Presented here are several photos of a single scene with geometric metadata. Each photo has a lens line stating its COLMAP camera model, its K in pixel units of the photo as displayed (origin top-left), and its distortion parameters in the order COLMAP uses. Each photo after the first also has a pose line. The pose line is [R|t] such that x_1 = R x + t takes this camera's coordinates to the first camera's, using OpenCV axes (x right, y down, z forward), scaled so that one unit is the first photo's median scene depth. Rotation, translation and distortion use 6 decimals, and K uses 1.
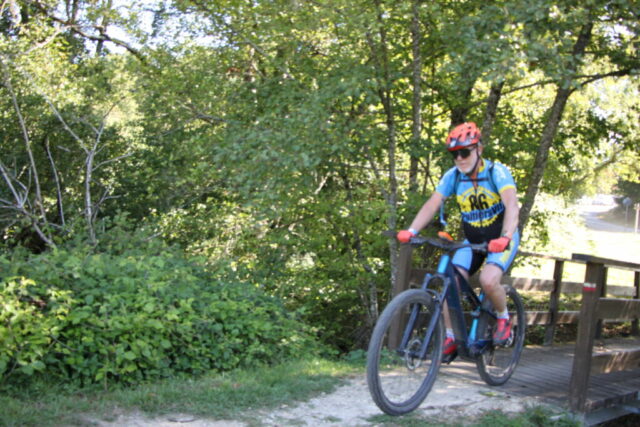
lens RADIAL K [[547.2, 0, 375.5], [0, 547.2, 221.7], [0, 0, 1]] dist [-0.077449, 0.063046]
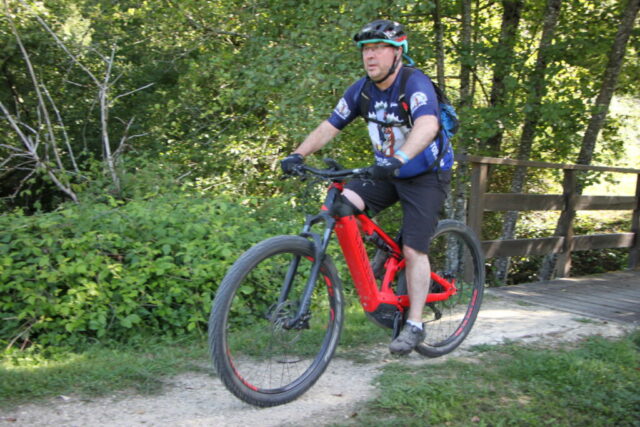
lens RADIAL K [[793.7, 0, 308.6], [0, 793.7, 216.2], [0, 0, 1]] dist [0.050604, 0.000000]
pose [[0.998002, -0.062814, 0.006881, -0.290788], [0.061599, 0.991366, 0.115755, -0.060884], [-0.014093, -0.115100, 0.993254, -0.395898]]
